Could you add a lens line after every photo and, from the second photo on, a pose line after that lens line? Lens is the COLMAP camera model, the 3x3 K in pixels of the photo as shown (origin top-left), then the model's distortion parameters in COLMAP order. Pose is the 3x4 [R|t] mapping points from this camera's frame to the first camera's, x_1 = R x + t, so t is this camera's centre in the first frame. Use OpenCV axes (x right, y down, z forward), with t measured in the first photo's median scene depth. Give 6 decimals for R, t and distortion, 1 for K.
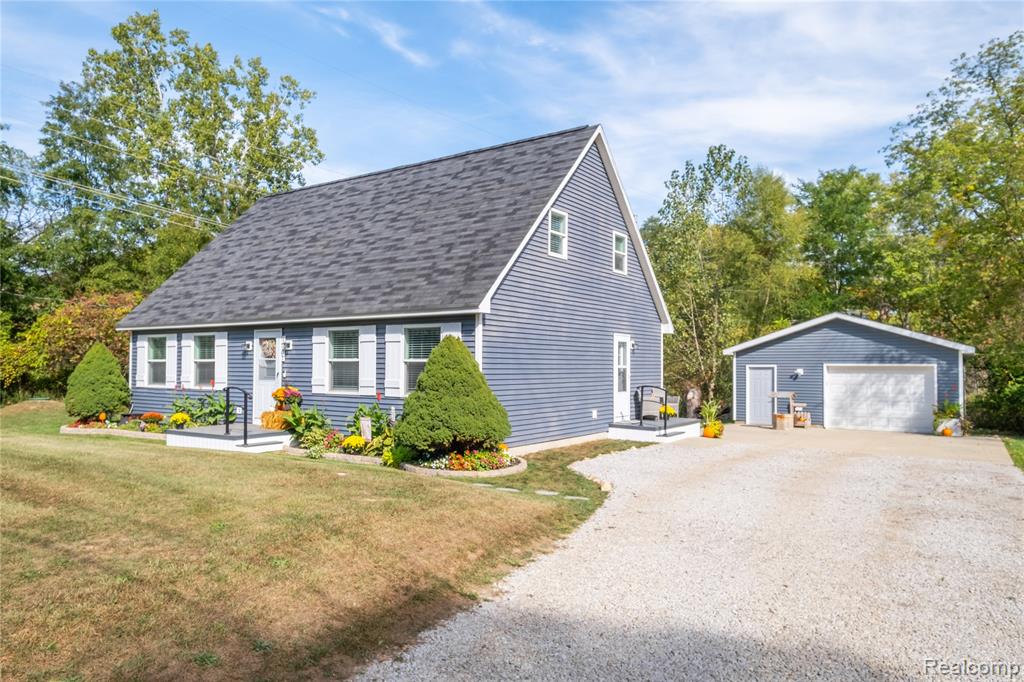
lens RADIAL K [[690.6, 0, 512.0], [0, 690.6, 341.0], [0, 0, 1]] dist [0.000286, 0.000033]
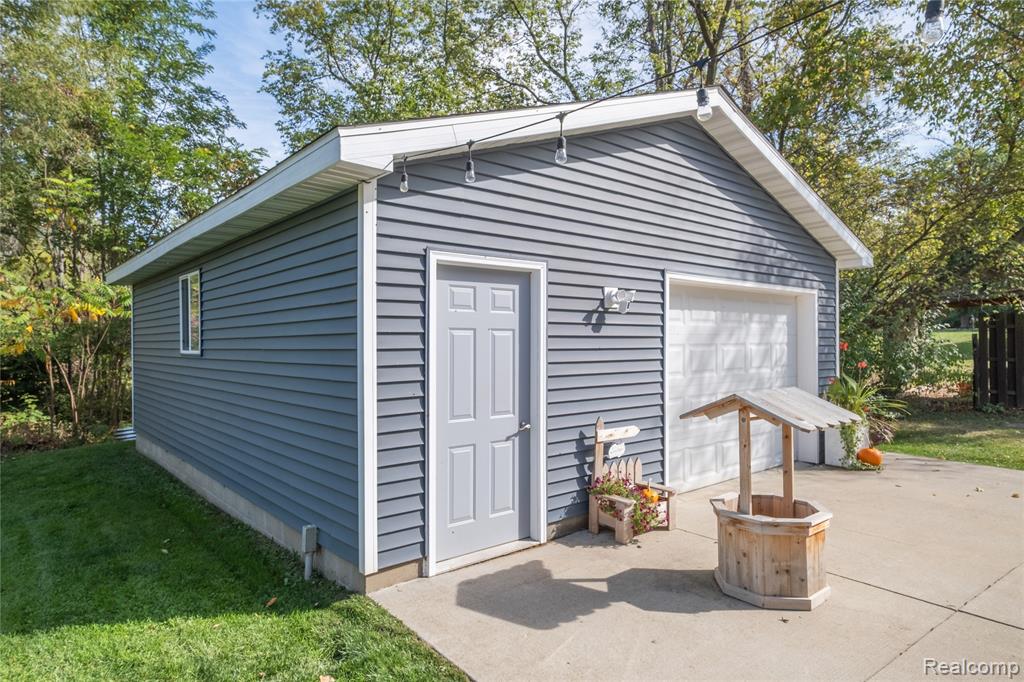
lens RADIAL K [[608.5, 0, 512.0], [0, 608.5, 341.0], [0, 0, 1]] dist [0.000089, -0.000005]
pose [[0.261576, -0.003545, 0.965176, 0.197206], [-0.027008, 0.999575, 0.010991, 0.057424], [-0.964805, -0.028942, 0.261369, 0.958890]]
